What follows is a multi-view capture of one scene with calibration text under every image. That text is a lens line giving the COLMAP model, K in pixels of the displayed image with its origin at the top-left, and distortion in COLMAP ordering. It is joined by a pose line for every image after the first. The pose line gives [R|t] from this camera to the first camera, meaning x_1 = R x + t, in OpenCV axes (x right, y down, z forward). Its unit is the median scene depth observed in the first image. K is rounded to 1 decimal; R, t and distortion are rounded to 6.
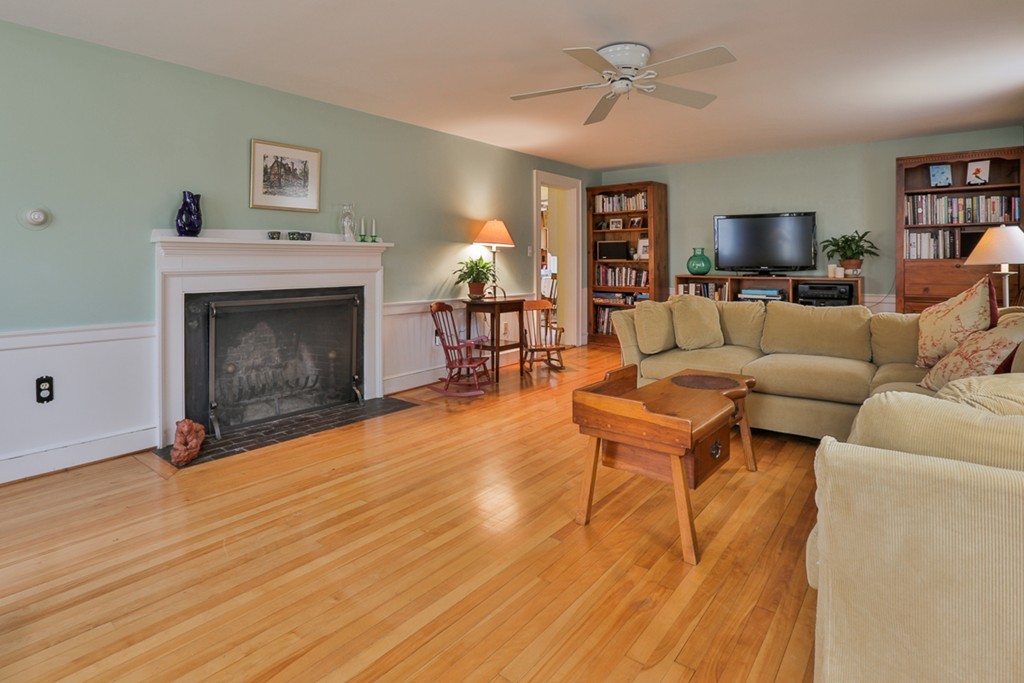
lens RADIAL K [[520.9, 0, 511.9], [0, 520.9, 281.3], [0, 0, 1]] dist [-0.037926, 0.000603]
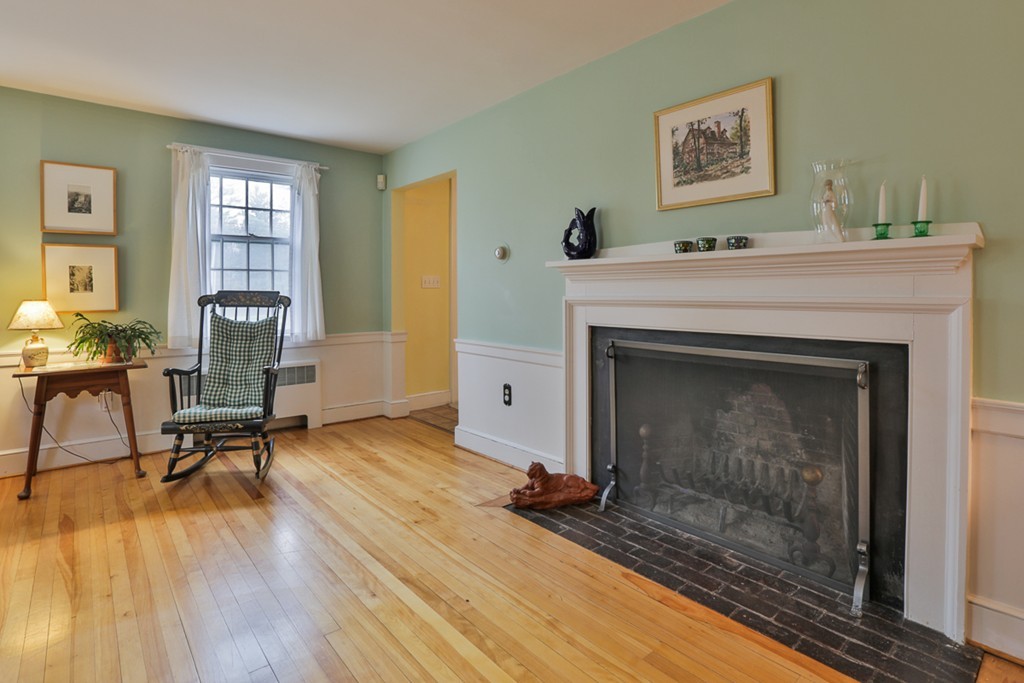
lens RADIAL K [[520.9, 0, 511.9], [0, 520.9, 281.3], [0, 0, 1]] dist [-0.037926, 0.000603]
pose [[-0.203204, -0.014472, -0.979029, 0.211277], [-0.030477, 0.999500, -0.008449, -0.033424], [0.978662, 0.028121, -0.203544, 0.910447]]
